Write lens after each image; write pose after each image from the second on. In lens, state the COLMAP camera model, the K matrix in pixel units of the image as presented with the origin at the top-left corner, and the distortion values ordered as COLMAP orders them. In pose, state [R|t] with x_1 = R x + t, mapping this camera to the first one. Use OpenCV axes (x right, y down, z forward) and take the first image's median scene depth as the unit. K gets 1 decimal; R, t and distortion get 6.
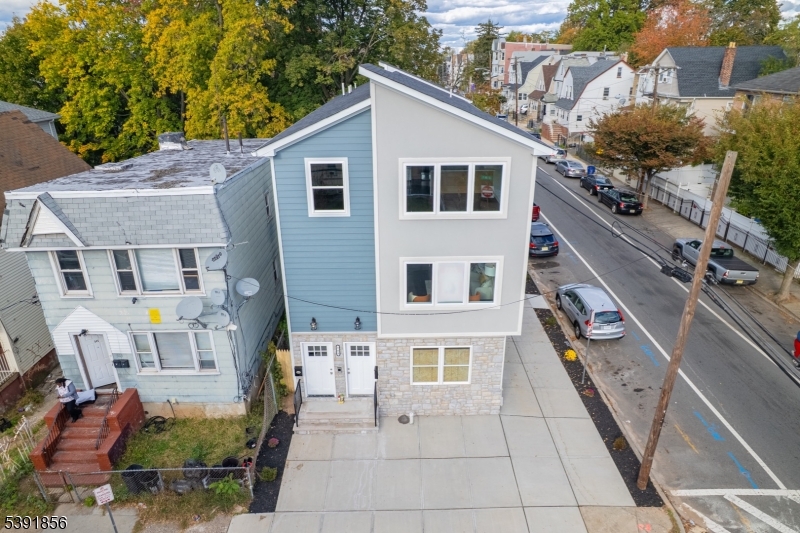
lens RADIAL K [[514.7, 0, 396.1], [0, 514.7, 267.9], [0, 0, 1]] dist [-0.072926, 0.065106]
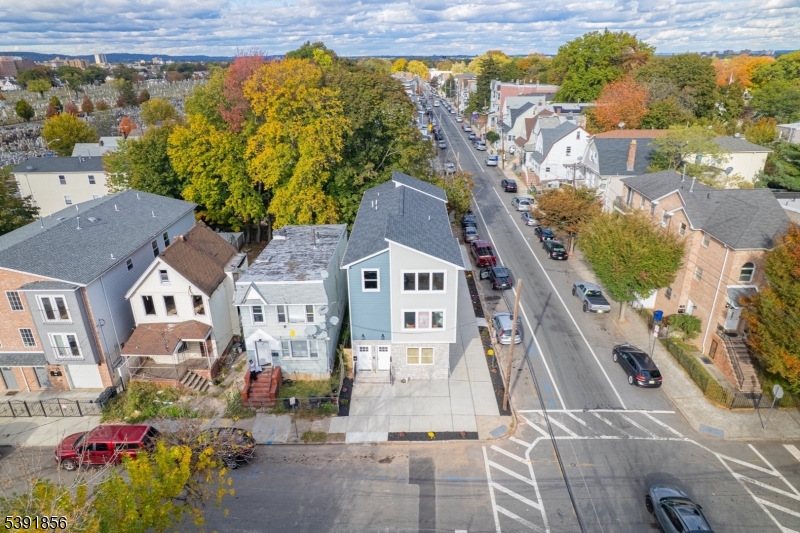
lens RADIAL K [[514.7, 0, 395.5], [0, 514.7, 266.0], [0, 0, 1]] dist [-0.072926, 0.065106]
pose [[0.999654, 0.003093, -0.026124, 0.038890], [-0.003088, 0.999995, 0.000259, -0.203851], [0.026125, -0.000179, 0.999659, -1.247226]]
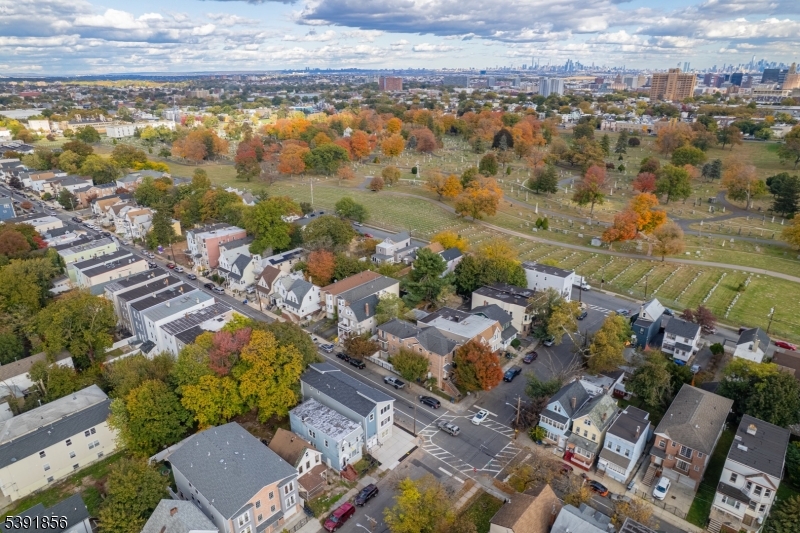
lens RADIAL K [[514.7, 0, 396.5], [0, 514.7, 267.5], [0, 0, 1]] dist [-0.072926, 0.065106]
pose [[0.668272, -0.263475, 0.695697, -3.767227], [0.281997, 0.955105, 0.090838, -2.361396], [-0.688397, 0.135480, 0.712569, -3.968839]]
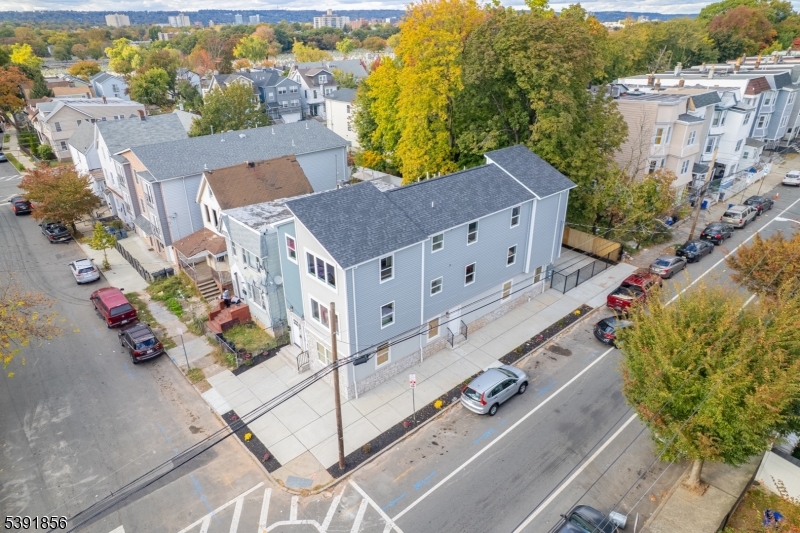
lens RADIAL K [[514.7, 0, 396.9], [0, 514.7, 271.0], [0, 0, 1]] dist [-0.072926, 0.065106]
pose [[0.655352, 0.336655, -0.676149, 1.432385], [-0.285482, 0.939176, 0.190916, -0.535619], [0.699295, 0.067911, 0.711600, -0.145193]]
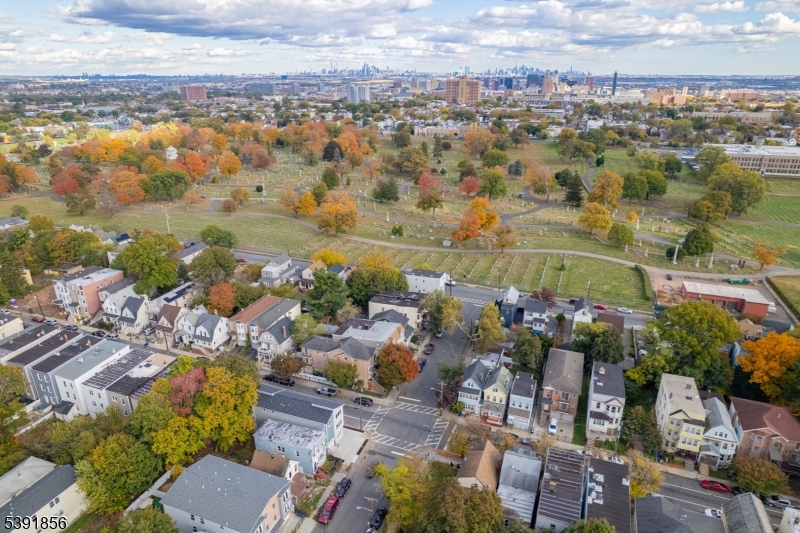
lens RADIAL K [[514.7, 0, 396.7], [0, 514.7, 269.7], [0, 0, 1]] dist [-0.072926, 0.065106]
pose [[0.360451, -0.327851, 0.873263, -5.366119], [0.353553, 0.914360, 0.197346, -3.206267], [-0.863177, 0.237612, 0.445495, -3.615137]]
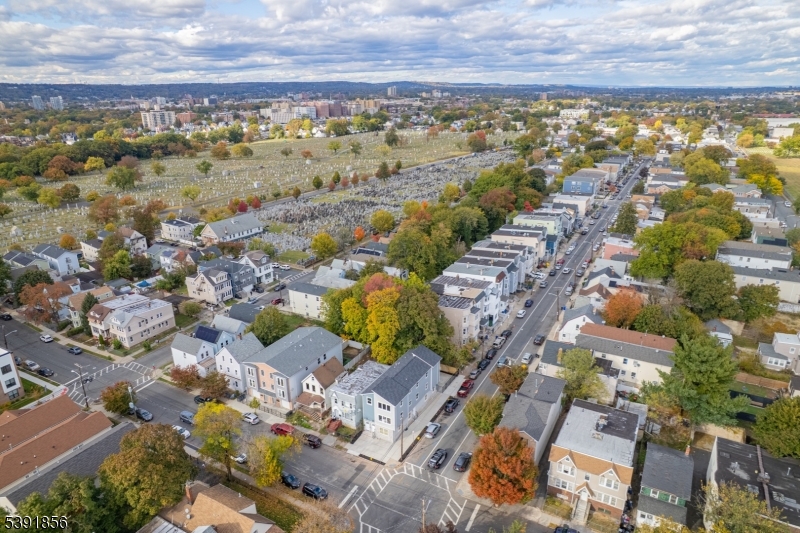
lens RADIAL K [[514.7, 0, 399.4], [0, 514.7, 264.1], [0, 0, 1]] dist [-0.072926, 0.065106]
pose [[0.871537, 0.160968, -0.463154, 2.820020], [-0.185166, 0.982683, -0.006905, -1.805413], [0.454022, 0.091779, 0.886251, -4.601467]]
